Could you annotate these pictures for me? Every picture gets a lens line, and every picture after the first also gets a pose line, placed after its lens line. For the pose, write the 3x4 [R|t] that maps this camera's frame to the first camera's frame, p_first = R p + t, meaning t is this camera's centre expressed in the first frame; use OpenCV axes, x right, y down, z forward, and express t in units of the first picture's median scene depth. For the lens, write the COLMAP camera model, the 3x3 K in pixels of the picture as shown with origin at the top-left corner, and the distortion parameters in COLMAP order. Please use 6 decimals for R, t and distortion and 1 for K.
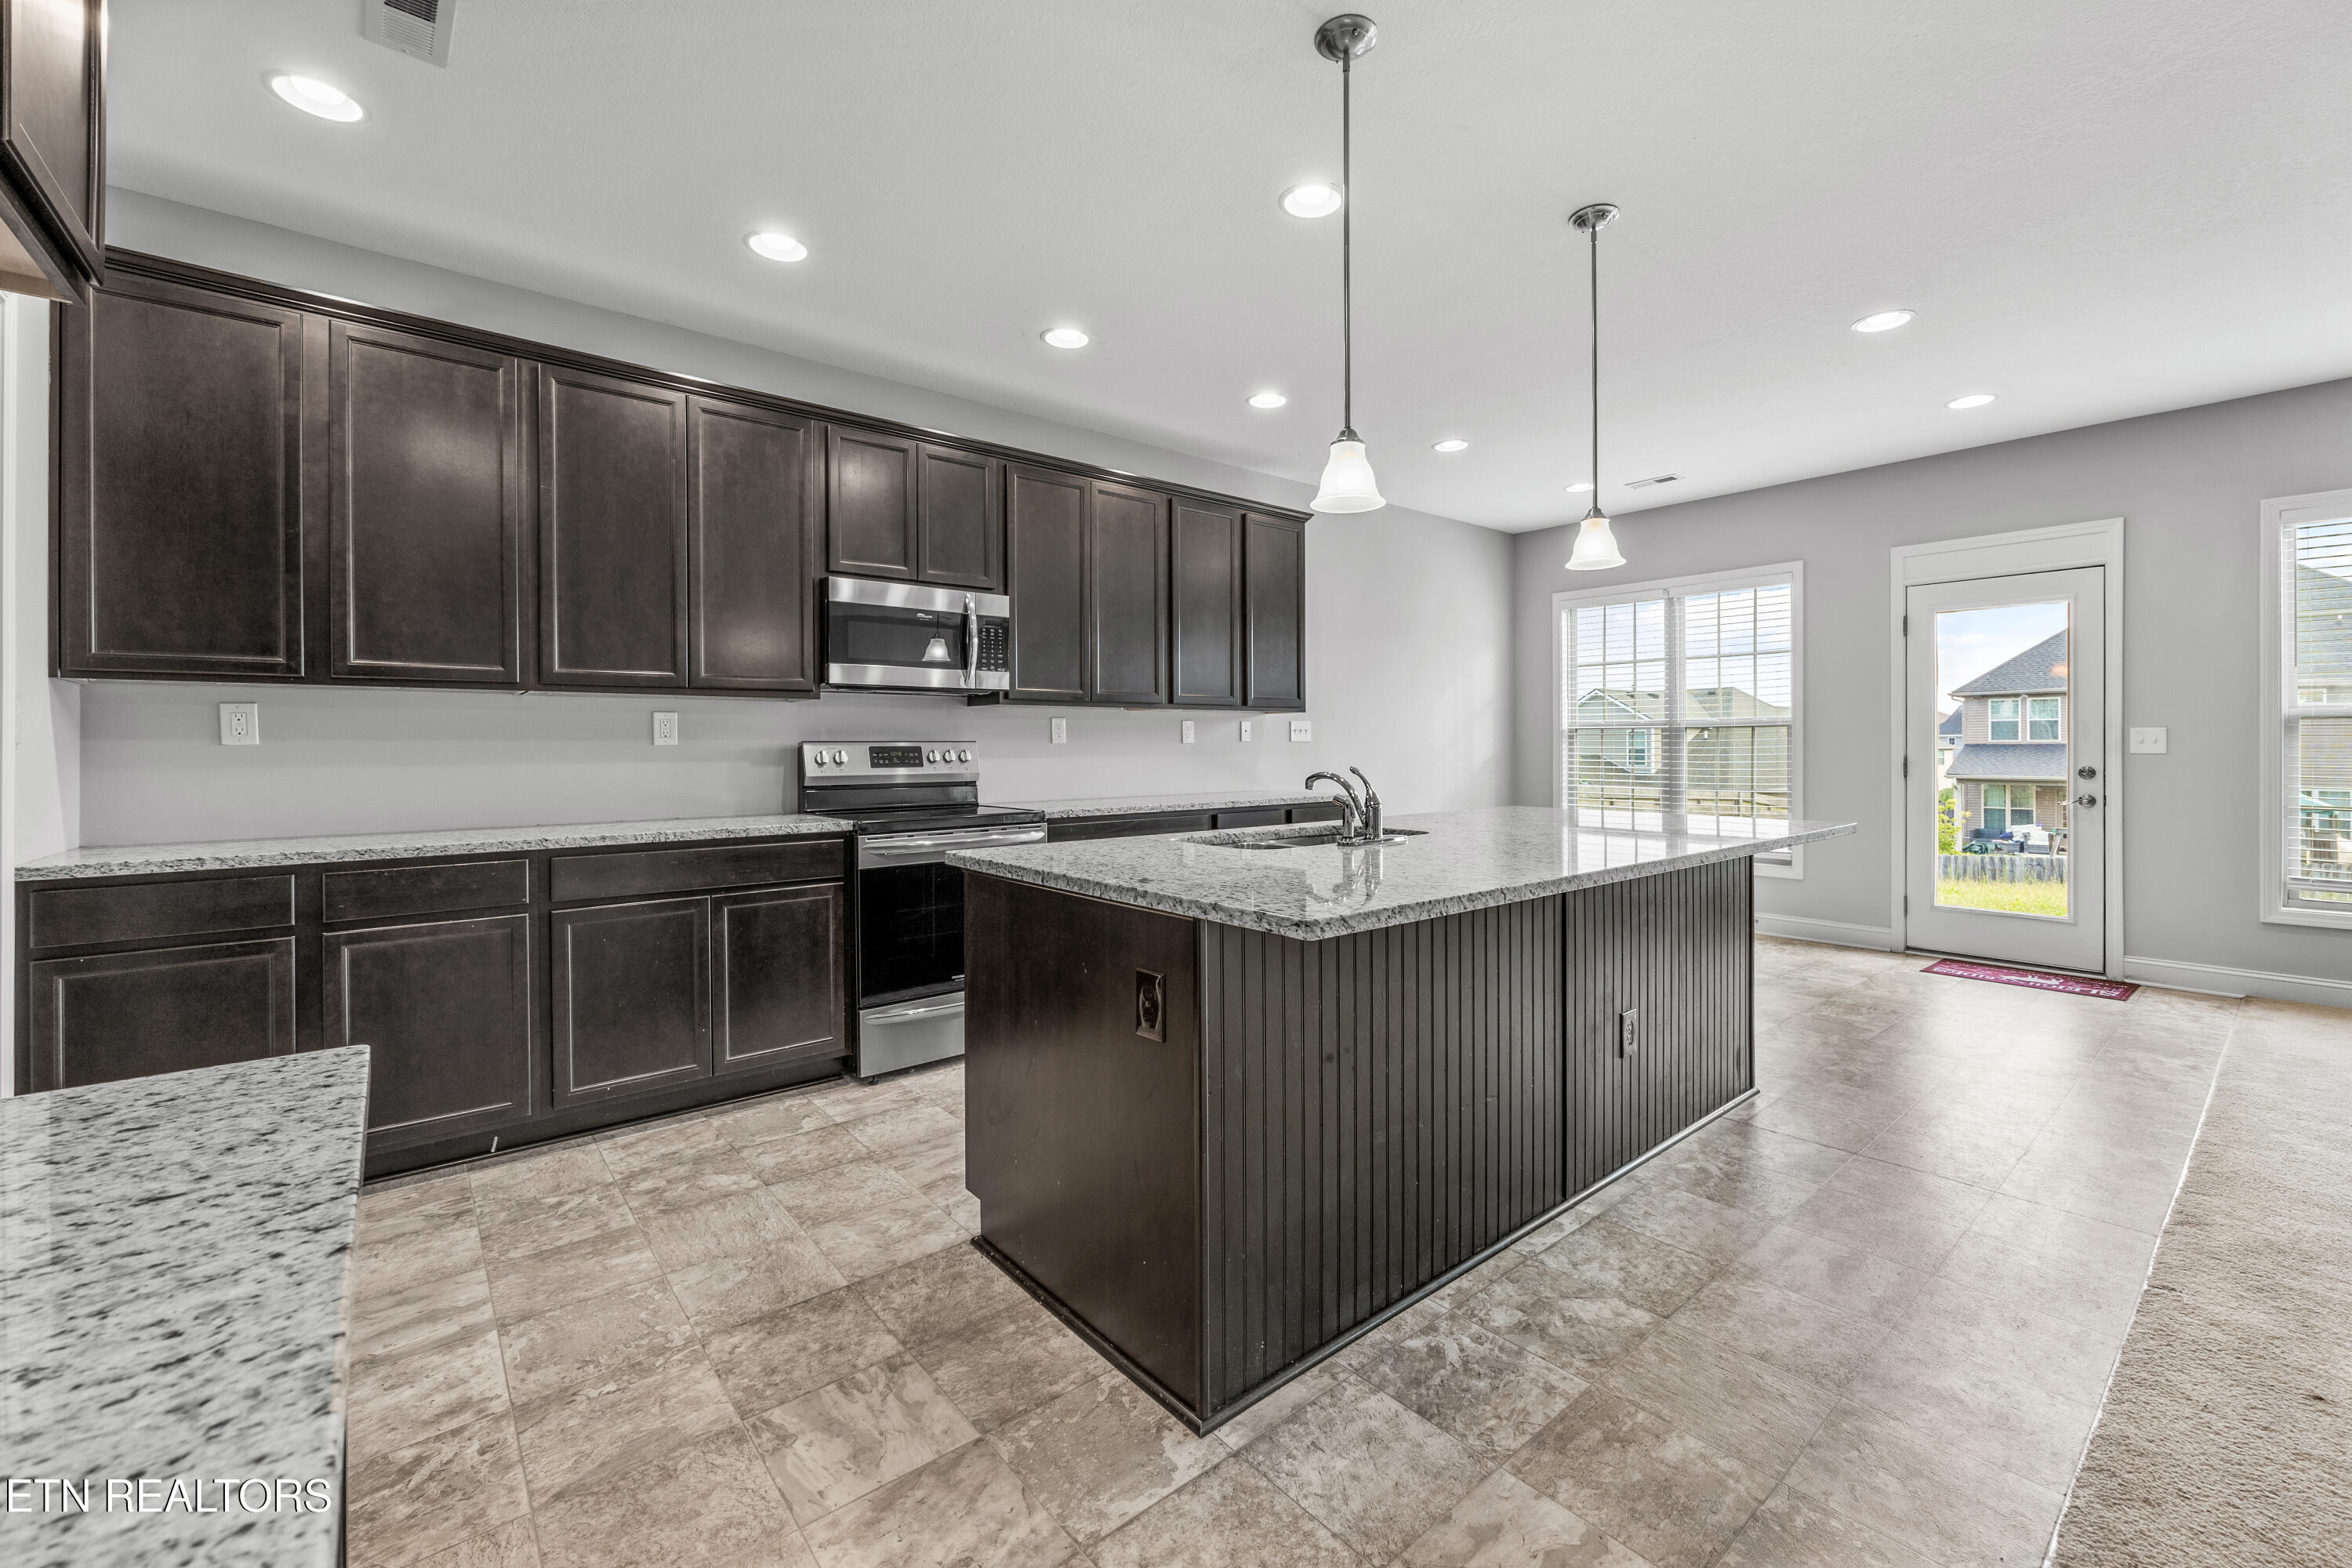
lens RADIAL K [[943.6, 0, 1182.5], [0, 943.6, 756.1], [0, 0, 1]] dist [-0.003761, 0.000657]
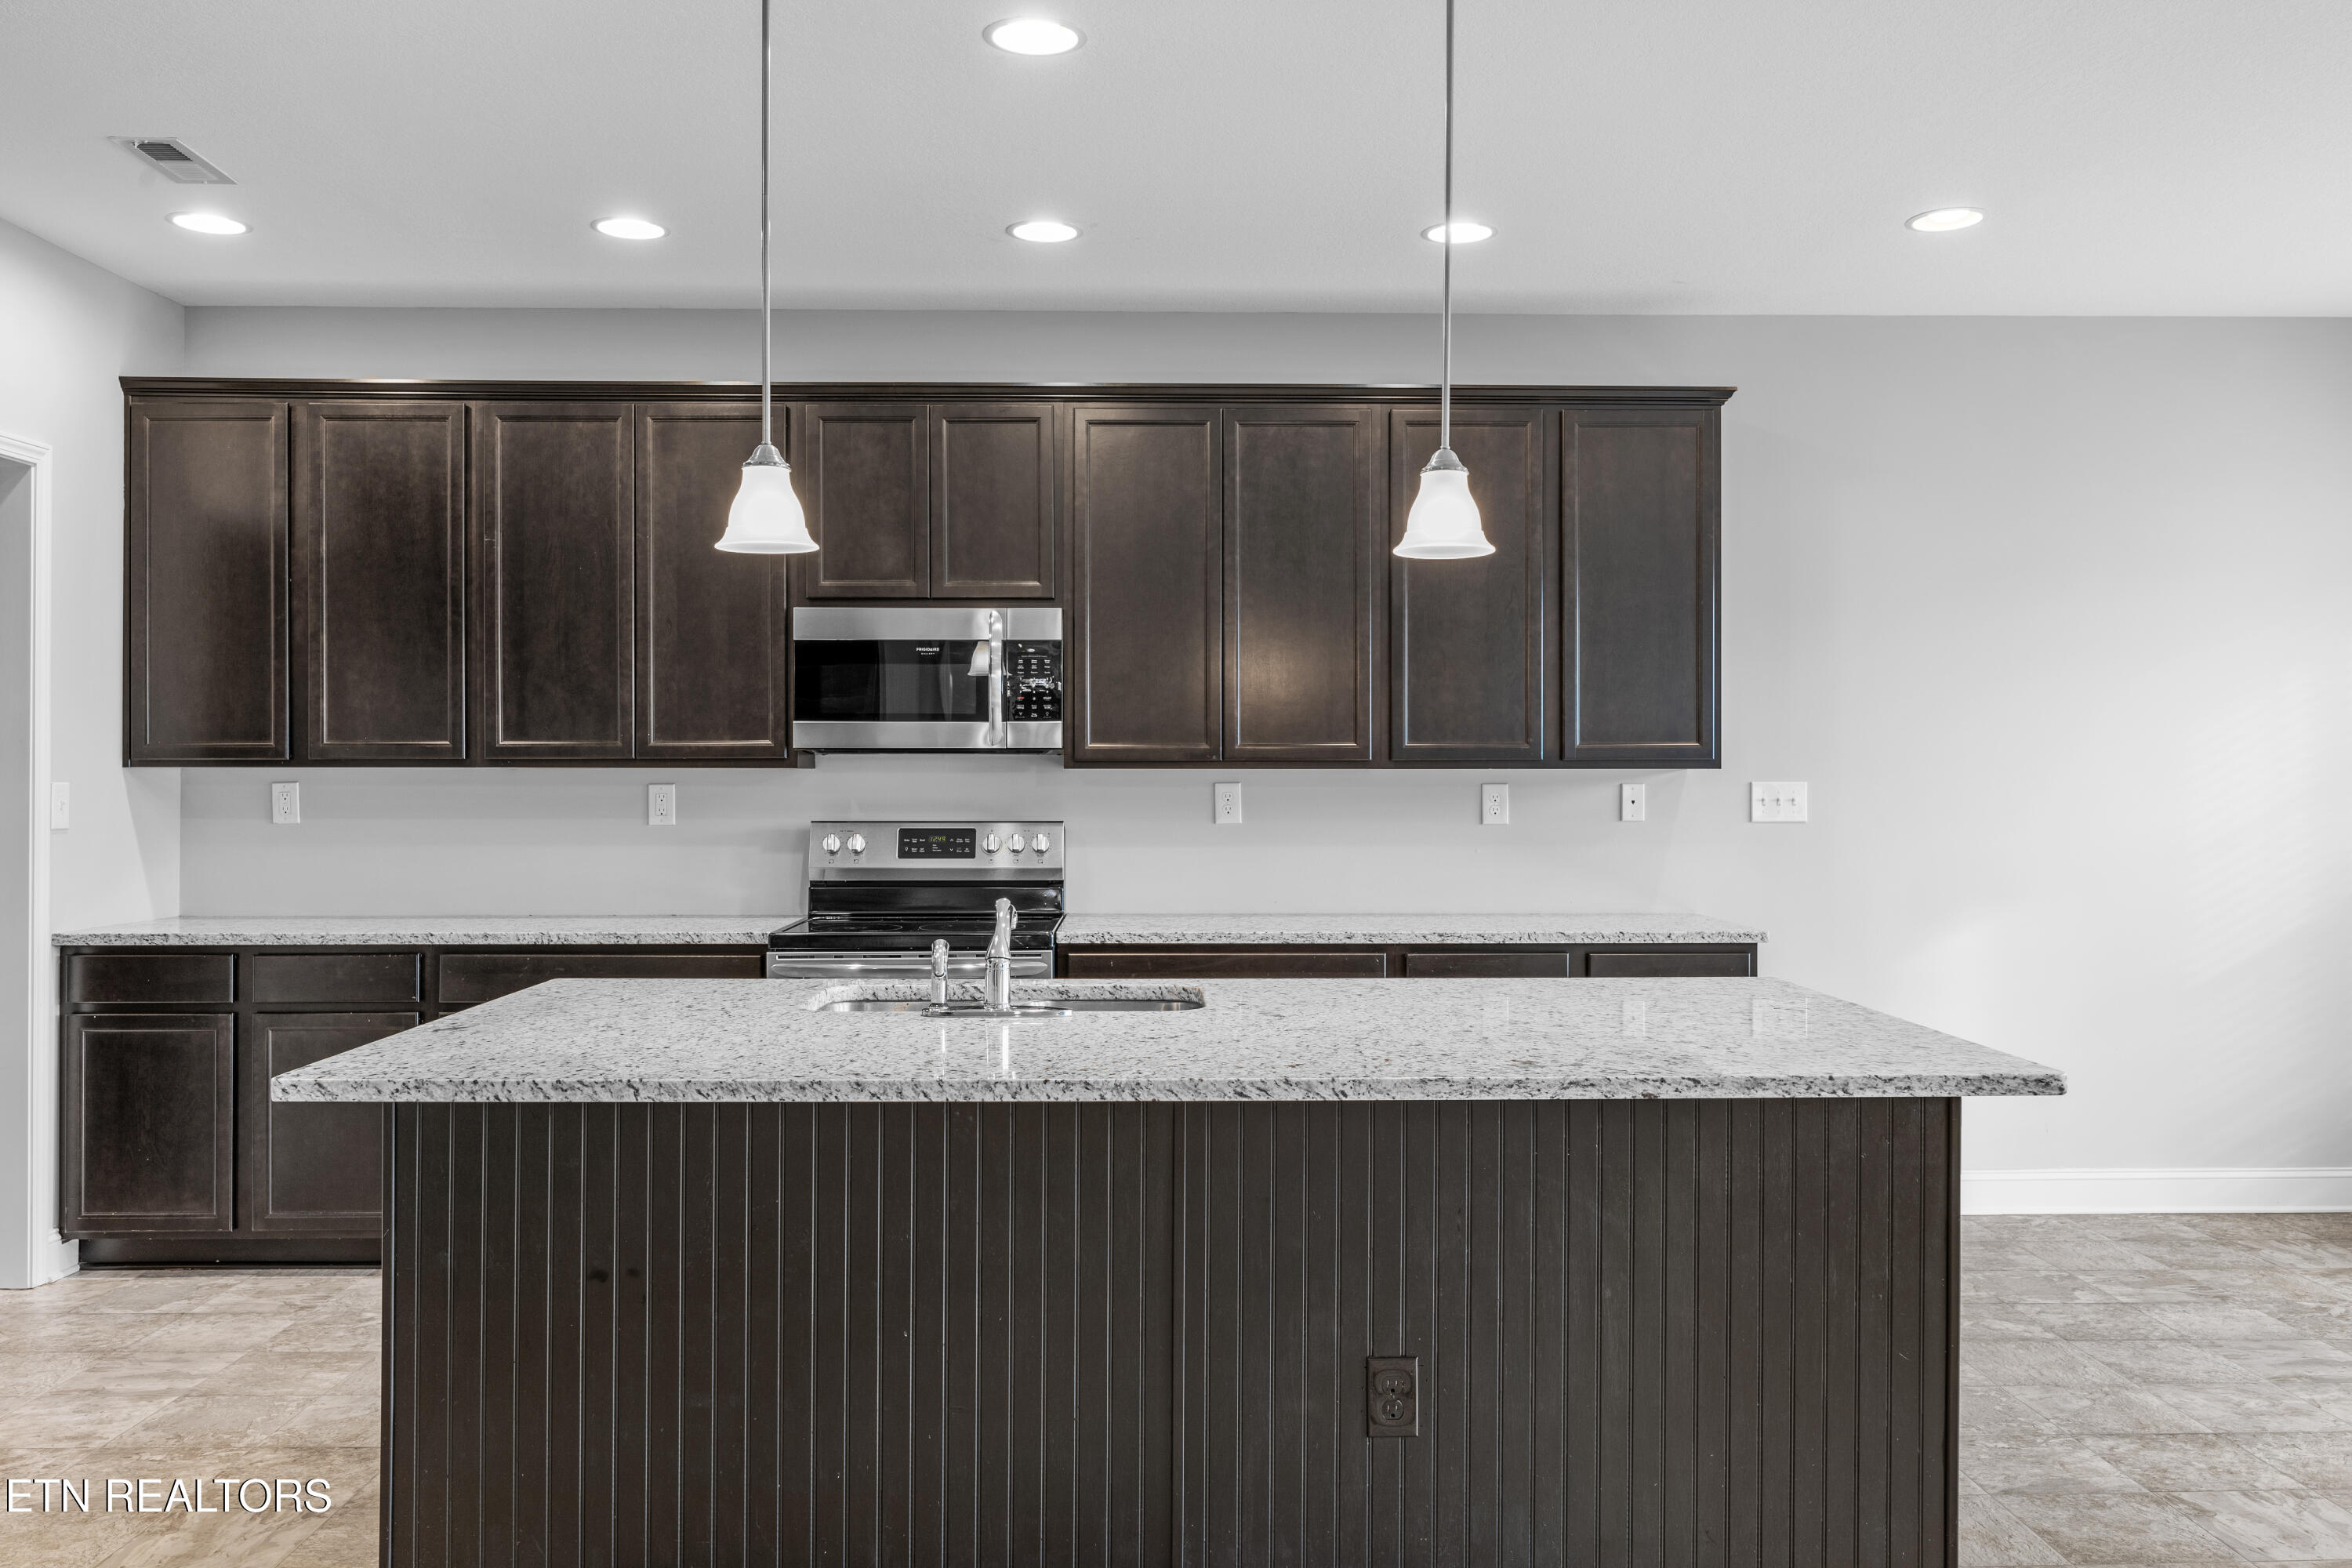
lens RADIAL K [[1814.3, 0, 1210.0], [0, 1814.3, 784.1], [0, 0, 1]] dist [0.004442, -0.013714]
pose [[0.783925, 0.009476, -0.620783, 1.079056], [-0.011265, 0.999936, 0.001039, -0.072598], [0.620753, 0.006179, 0.783982, 0.084685]]
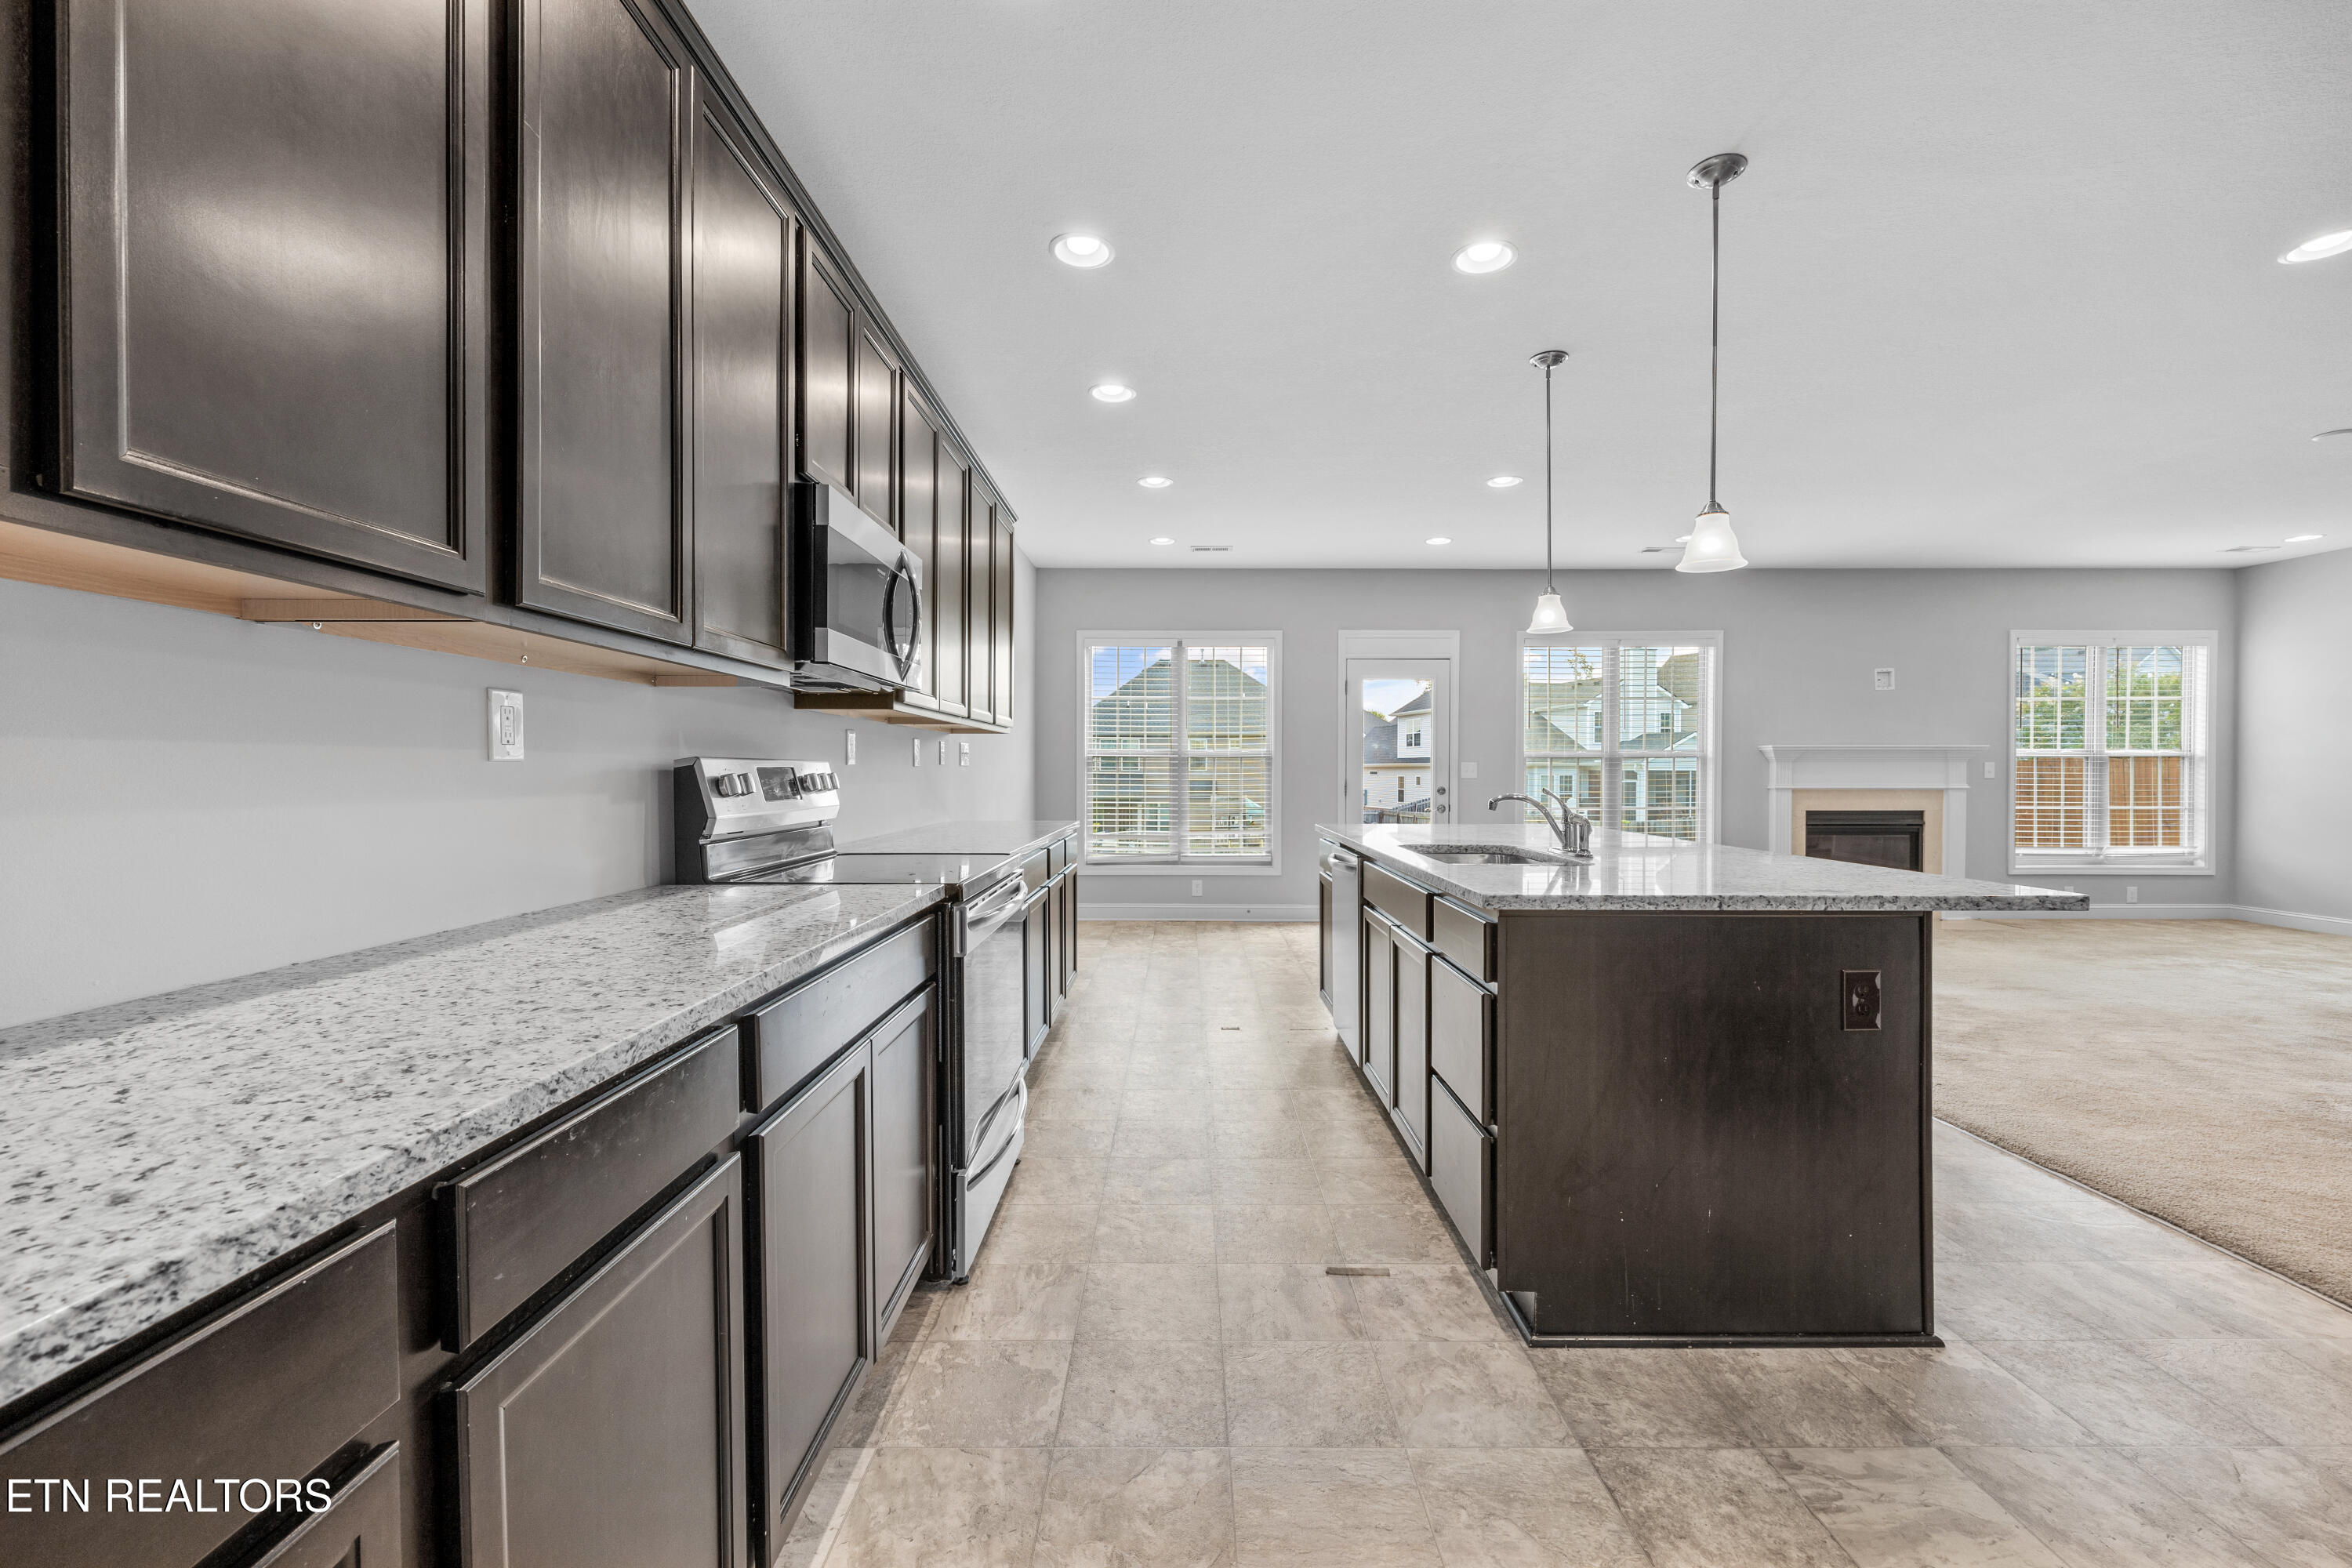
lens RADIAL K [[943.6, 0, 1159.5], [0, 943.6, 786.3], [0, 0, 1]] dist [-0.003761, 0.000657]
pose [[0.650271, -0.007299, 0.759668, -0.952650], [0.005759, 0.999972, 0.004677, 0.001187], [-0.759681, 0.001334, 0.650295, 0.612015]]
